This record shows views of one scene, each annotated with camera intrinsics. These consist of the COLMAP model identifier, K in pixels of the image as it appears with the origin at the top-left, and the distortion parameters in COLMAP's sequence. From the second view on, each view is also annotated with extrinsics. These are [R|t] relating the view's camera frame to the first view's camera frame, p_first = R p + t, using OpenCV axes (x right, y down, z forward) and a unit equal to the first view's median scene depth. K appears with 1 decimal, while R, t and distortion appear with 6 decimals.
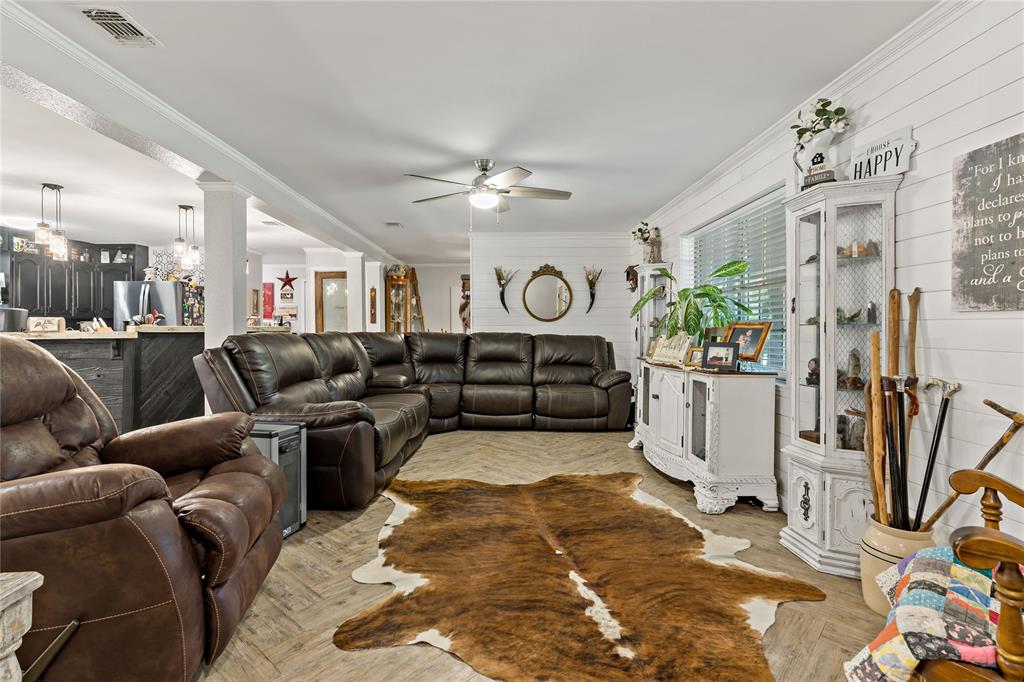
lens RADIAL K [[492.2, 0, 514.3], [0, 492.2, 324.1], [0, 0, 1]] dist [0.001567, 0.000160]
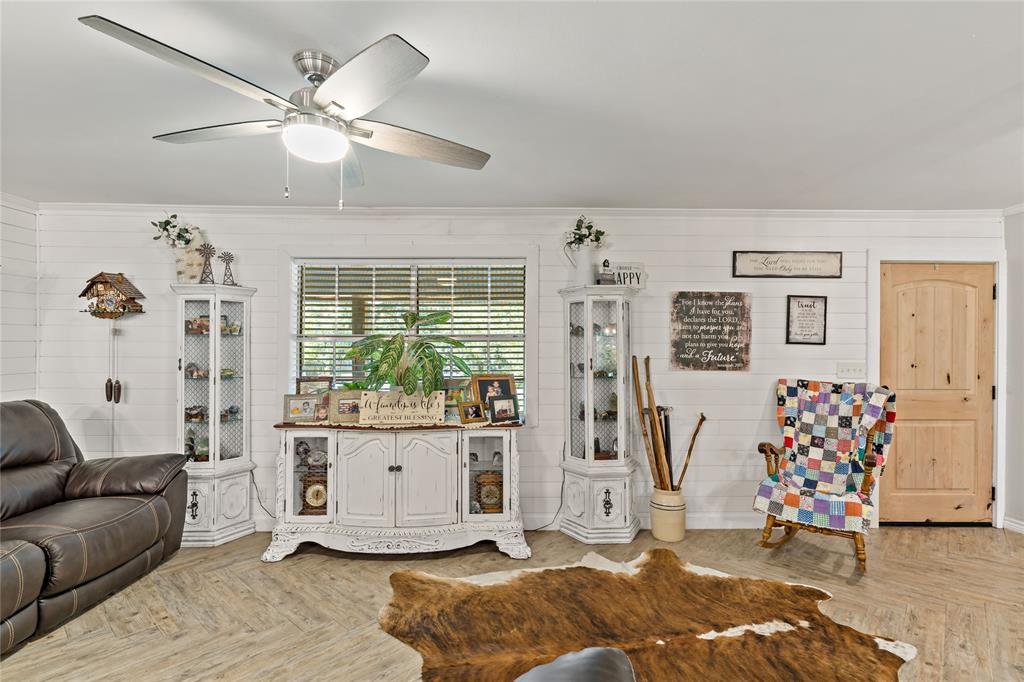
lens RADIAL K [[492.2, 0, 510.1], [0, 492.2, 346.7], [0, 0, 1]] dist [0.001567, 0.000160]
pose [[0.001538, 0.005932, 0.999981, -0.947917], [-0.008330, 0.999948, -0.005919, -0.090372], [-0.999964, -0.008320, 0.001587, 1.464375]]
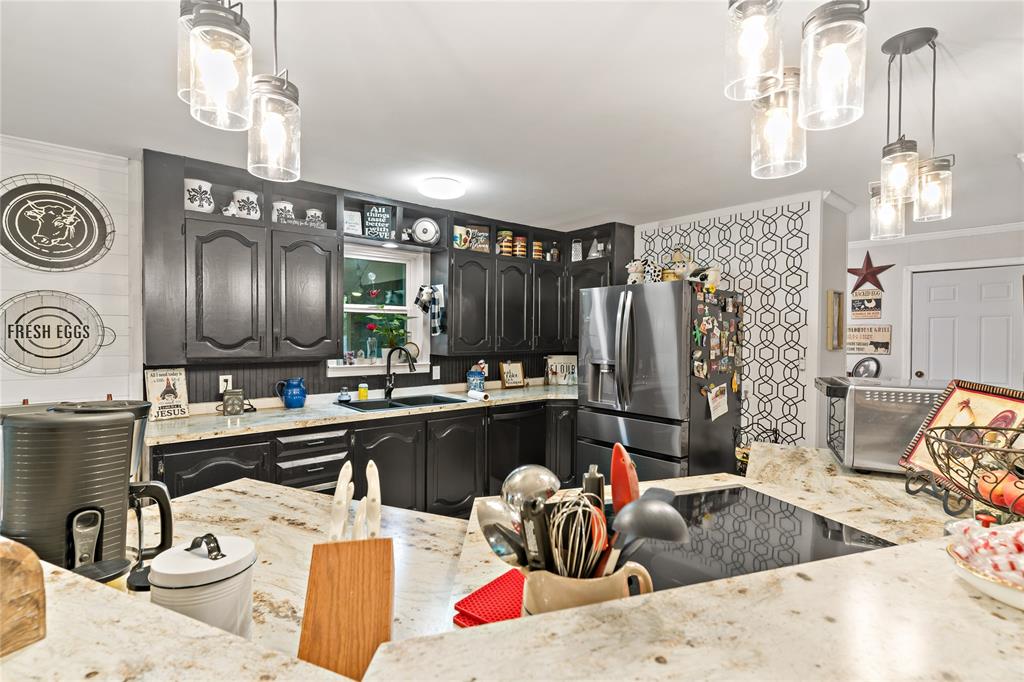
lens RADIAL K [[492.2, 0, 515.3], [0, 492.2, 337.8], [0, 0, 1]] dist [0.001567, 0.000160]
pose [[0.626856, 0.019906, -0.778881, -0.404062], [-0.010726, 0.999799, 0.016920, -0.038269], [0.779061, -0.002252, 0.626944, 0.564800]]
